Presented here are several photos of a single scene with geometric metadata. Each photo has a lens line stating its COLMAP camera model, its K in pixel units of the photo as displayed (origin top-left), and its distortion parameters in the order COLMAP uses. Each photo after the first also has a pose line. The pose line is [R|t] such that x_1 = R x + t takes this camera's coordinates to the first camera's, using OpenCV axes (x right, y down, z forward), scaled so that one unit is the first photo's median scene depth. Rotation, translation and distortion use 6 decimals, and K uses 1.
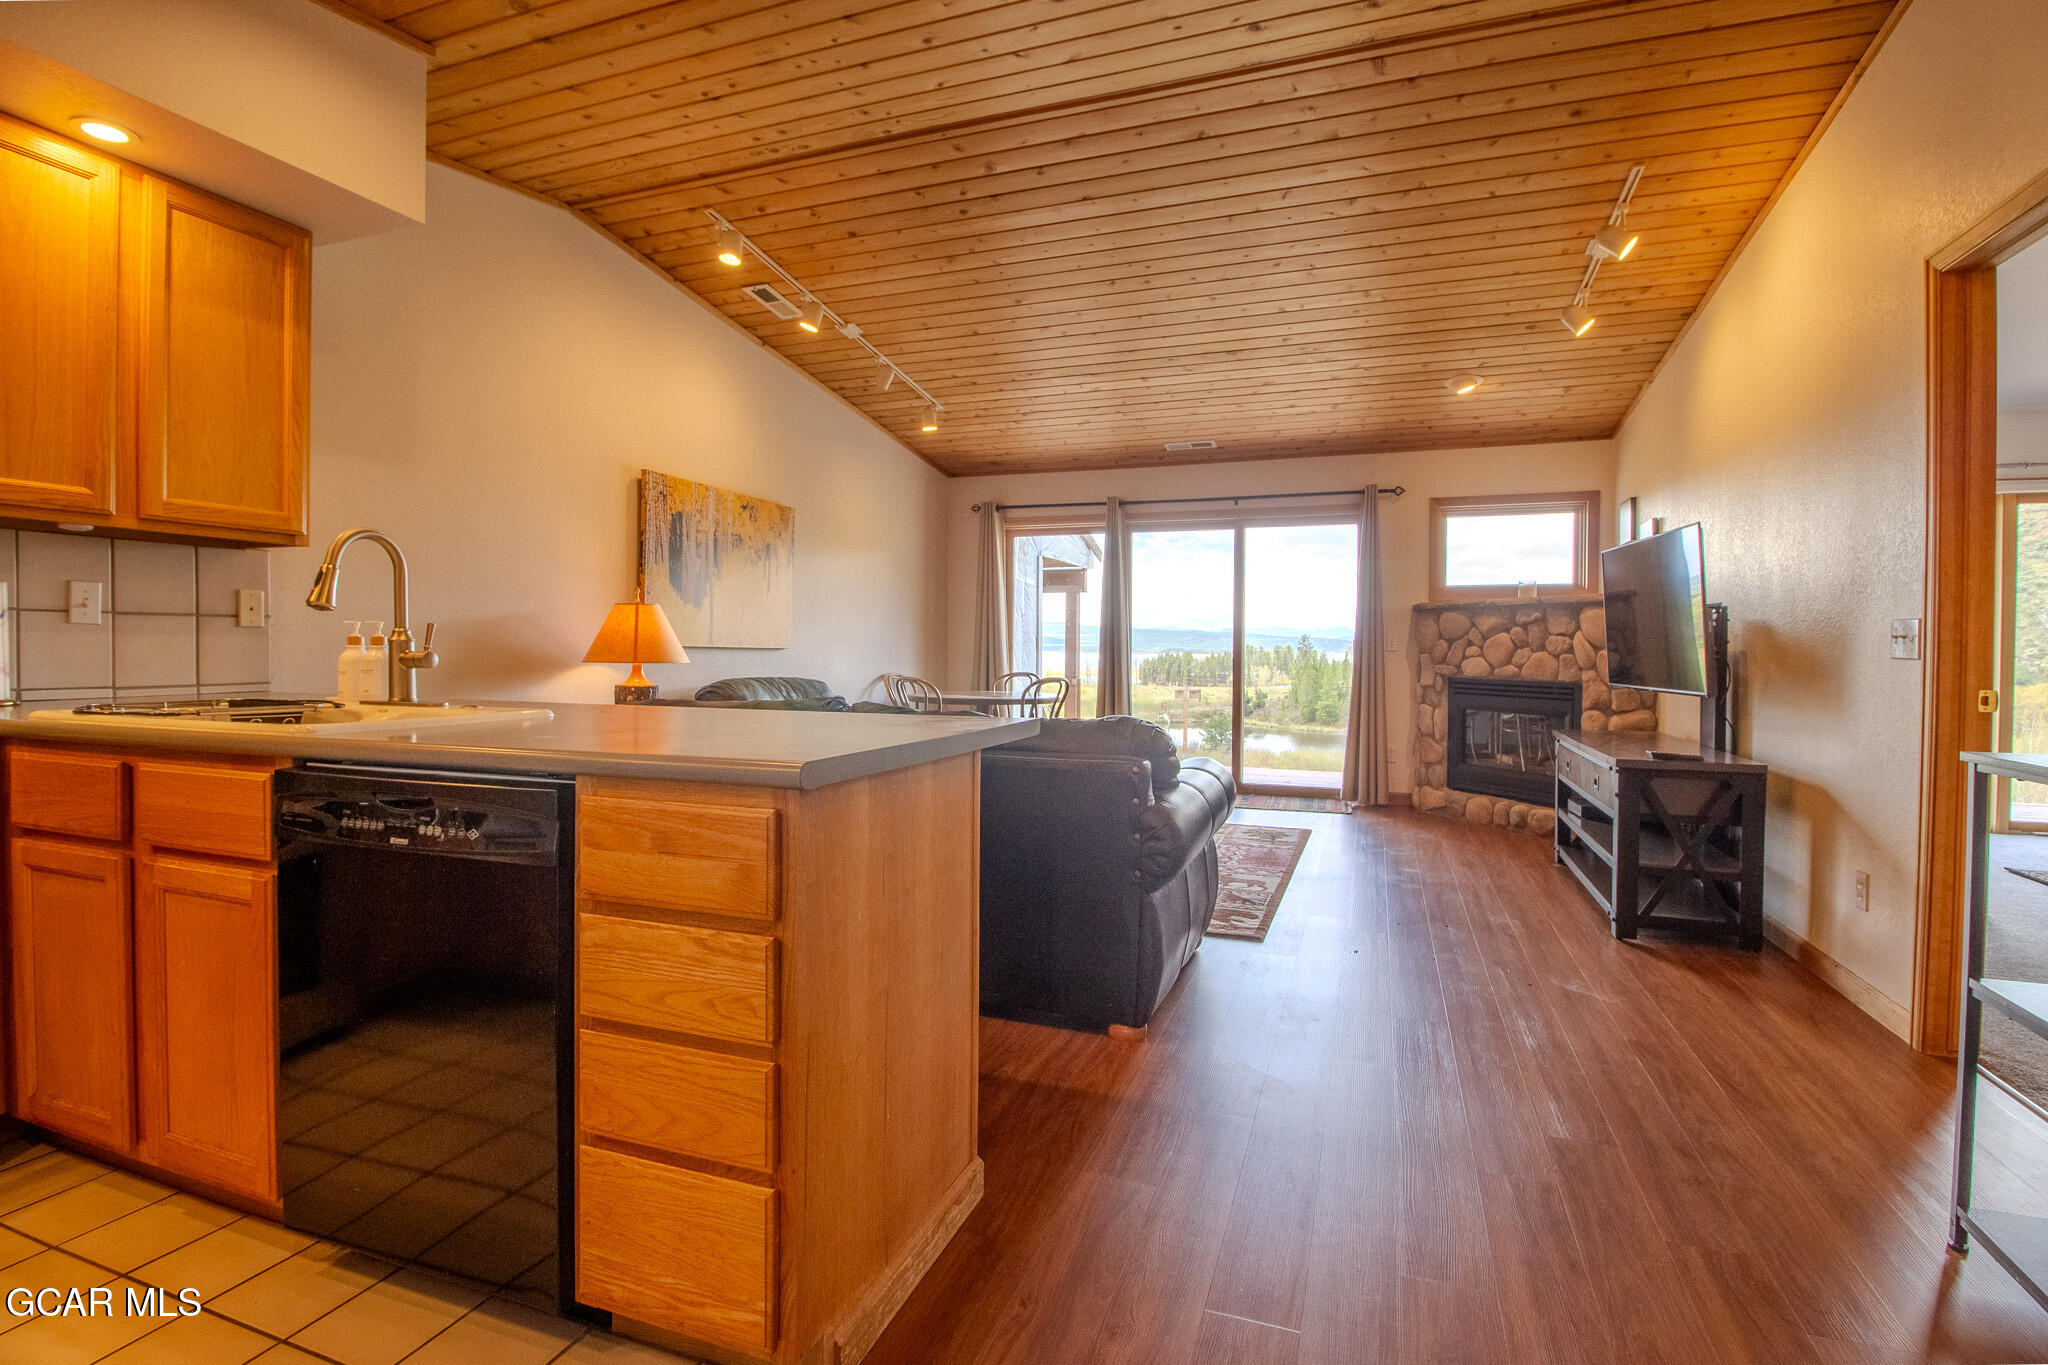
lens RADIAL K [[950.9, 0, 1032.8], [0, 950.9, 674.5], [0, 0, 1]] dist [-0.020941, -0.003413]
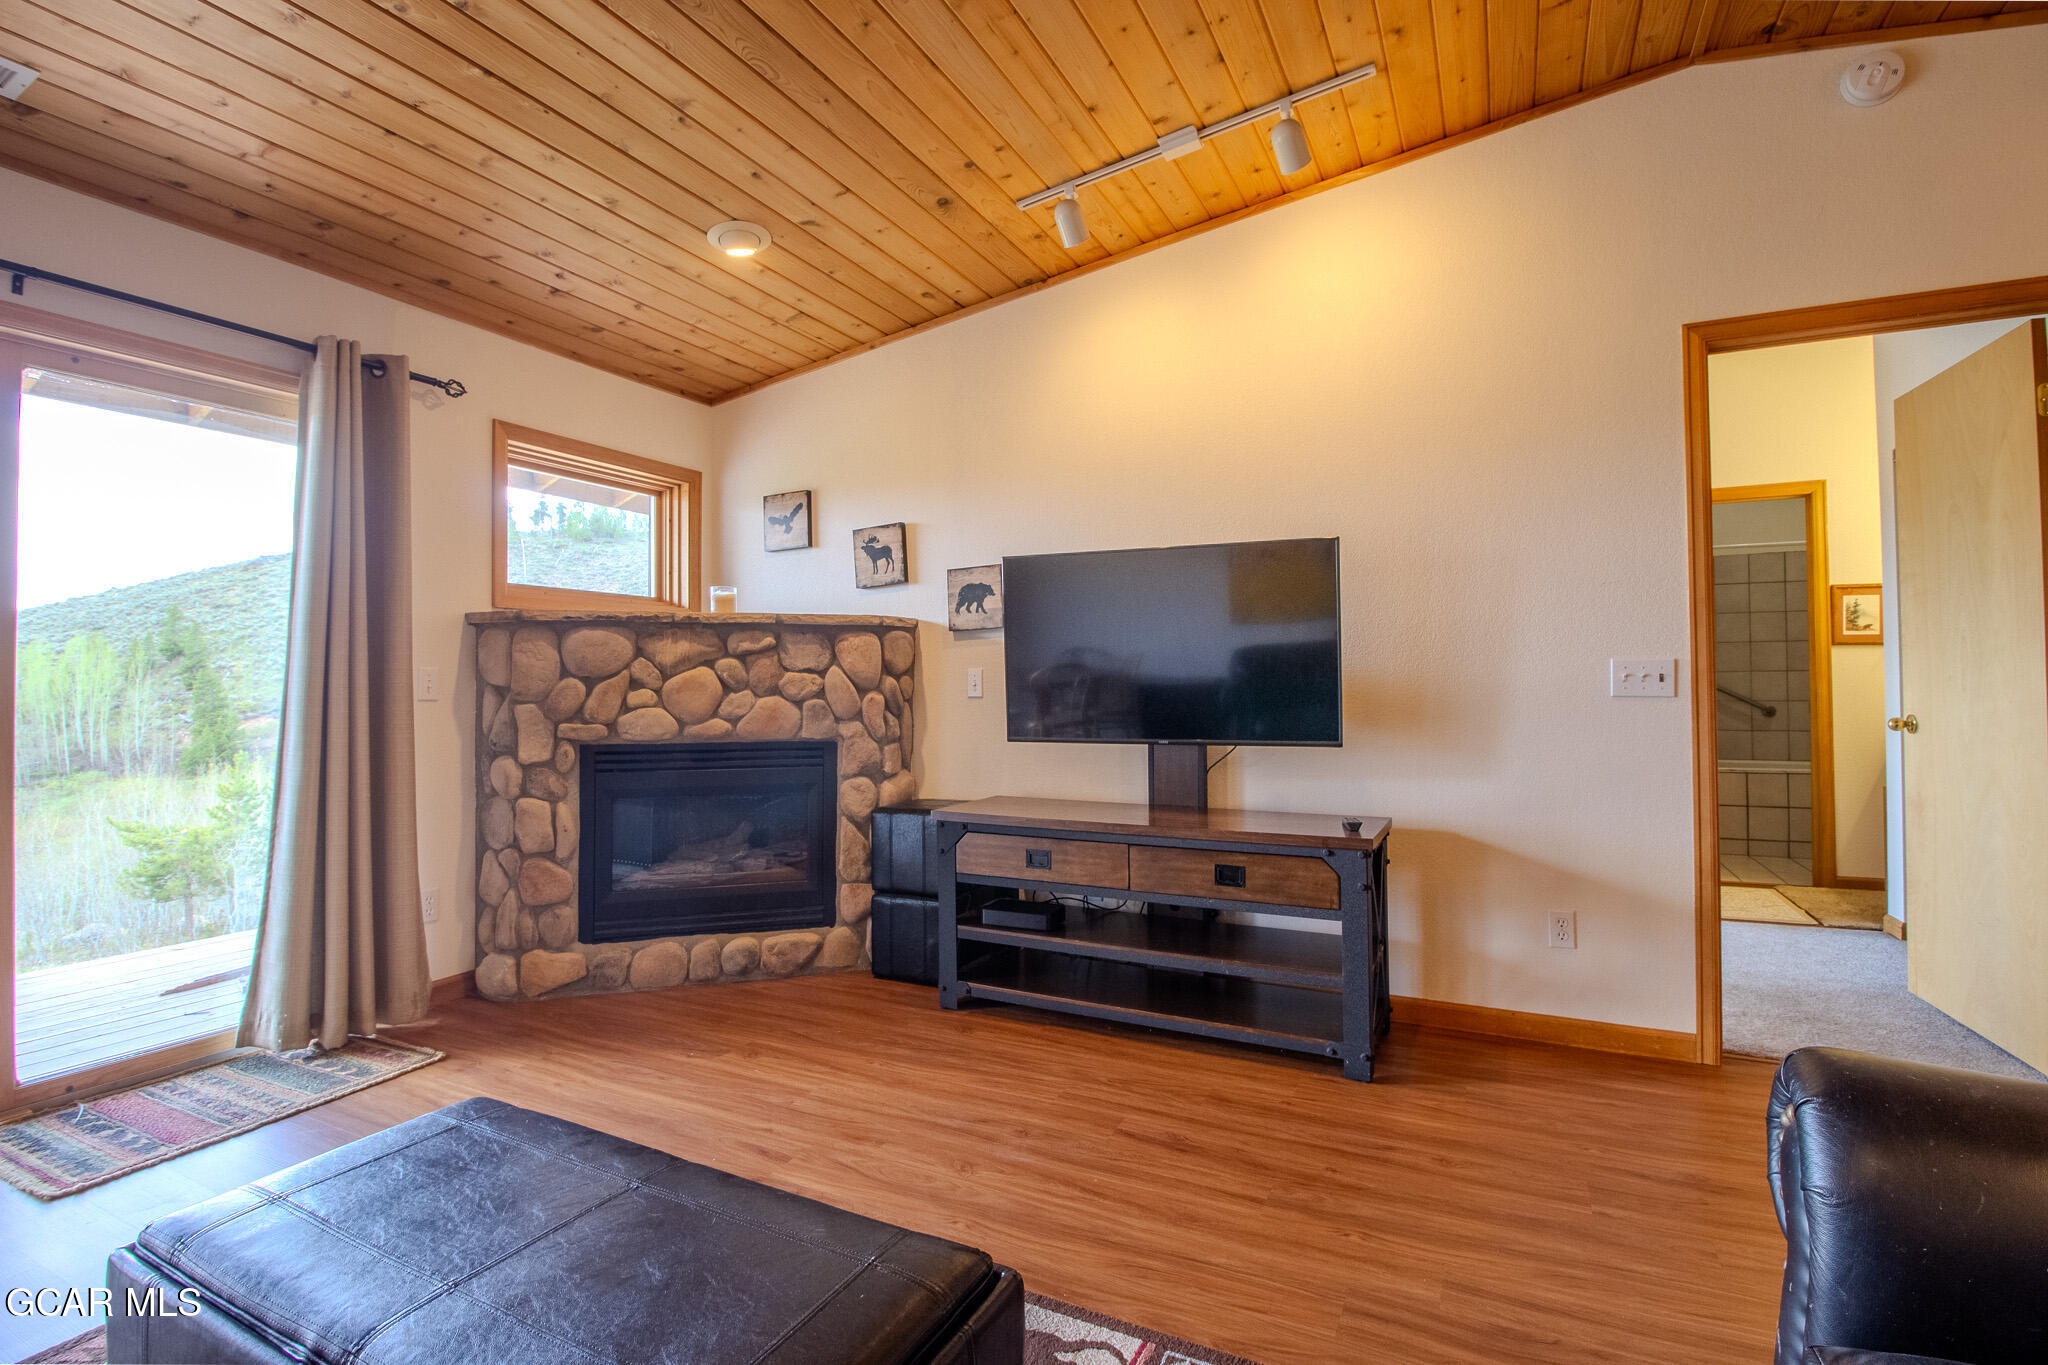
lens RADIAL K [[950.9, 0, 1025.2], [0, 950.9, 665.9], [0, 0, 1]] dist [-0.020941, -0.003413]
pose [[0.123923, 0.014938, 0.992179, -0.090334], [0.036004, 0.999161, -0.019540, -0.024505], [-0.991638, 0.038144, 0.123281, 0.697466]]
